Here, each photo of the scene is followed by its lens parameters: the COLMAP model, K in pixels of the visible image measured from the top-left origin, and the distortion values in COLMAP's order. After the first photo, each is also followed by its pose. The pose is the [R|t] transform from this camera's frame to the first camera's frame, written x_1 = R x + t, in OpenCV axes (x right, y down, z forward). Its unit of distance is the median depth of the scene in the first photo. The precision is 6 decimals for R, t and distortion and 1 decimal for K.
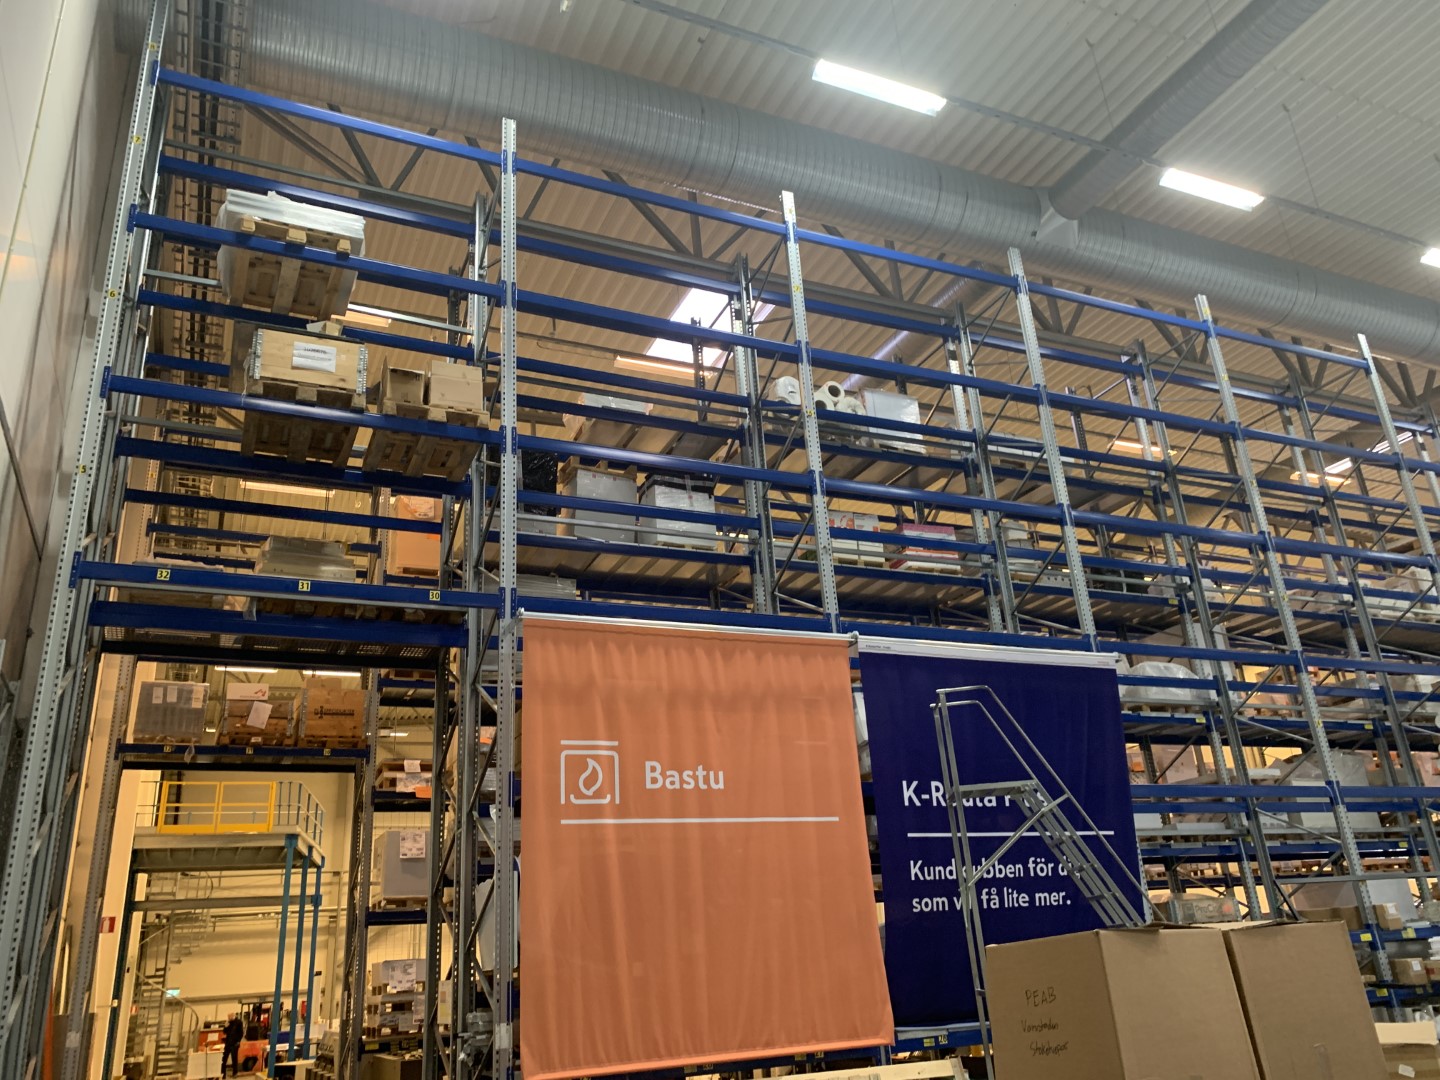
lens RADIAL K [[1122.4, 0, 717.5], [0, 1122.4, 529.3], [0, 0, 1]] dist [0.042482, -0.040890]
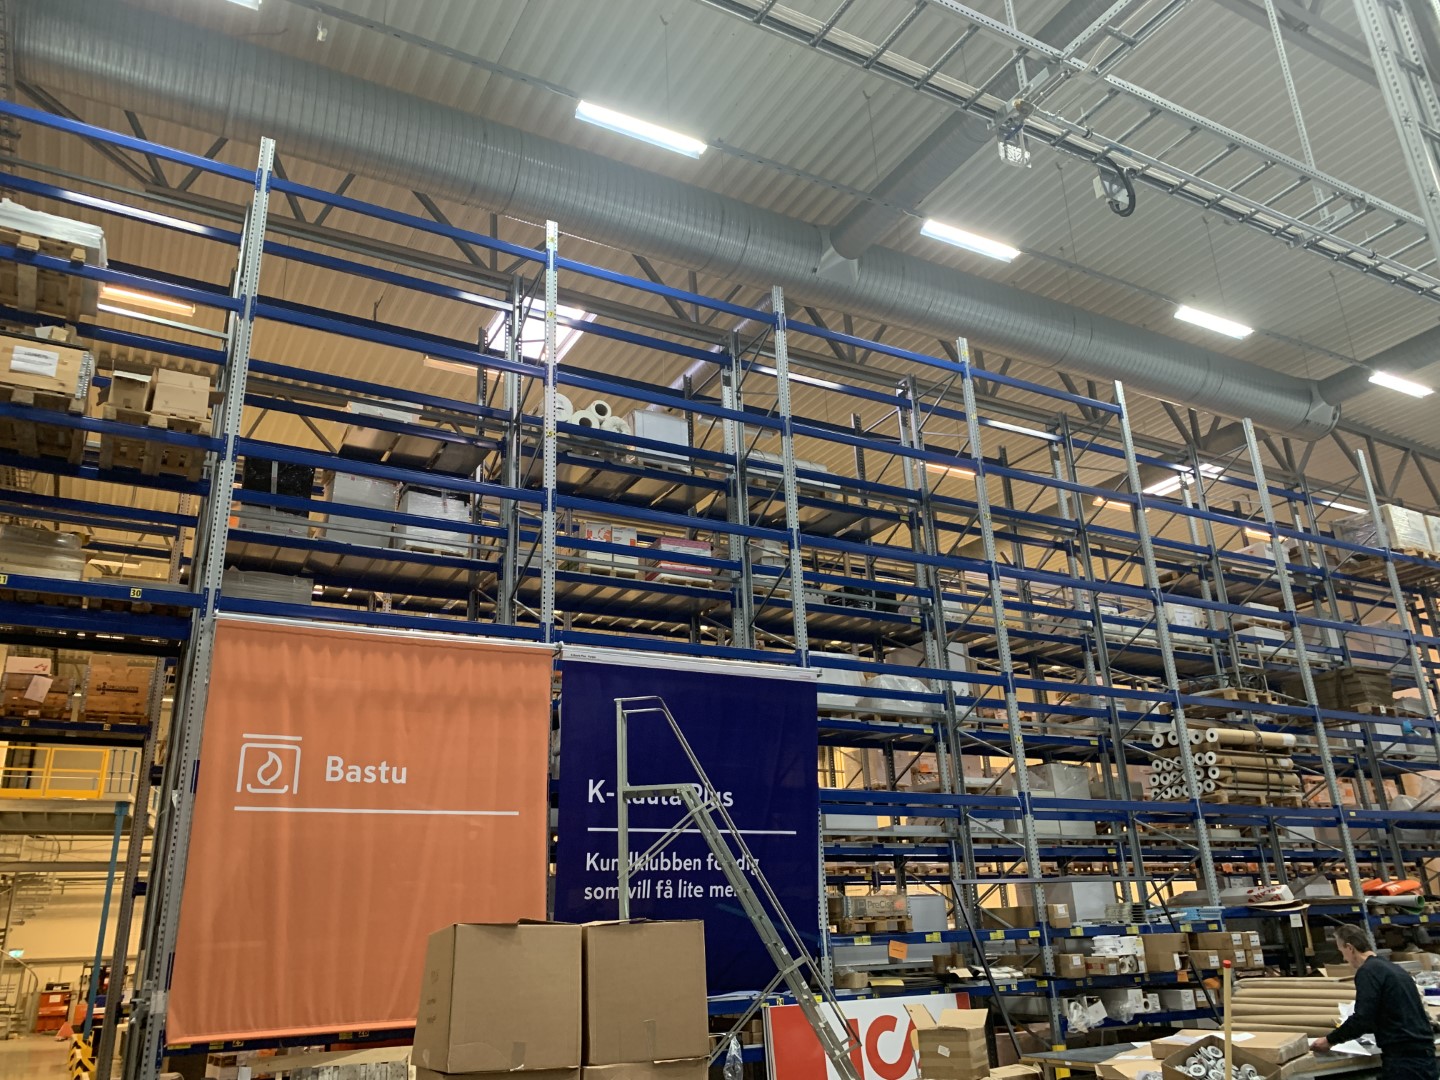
lens RADIAL K [[1123.8, 0, 715.6], [0, 1123.8, 536.4], [0, 0, 1]] dist [0.033140, -0.009248]
pose [[0.997074, 0.051580, 0.056418, 0.179666], [-0.052852, 0.998375, 0.021299, -0.036239], [-0.055228, -0.024219, 0.998180, -0.078804]]
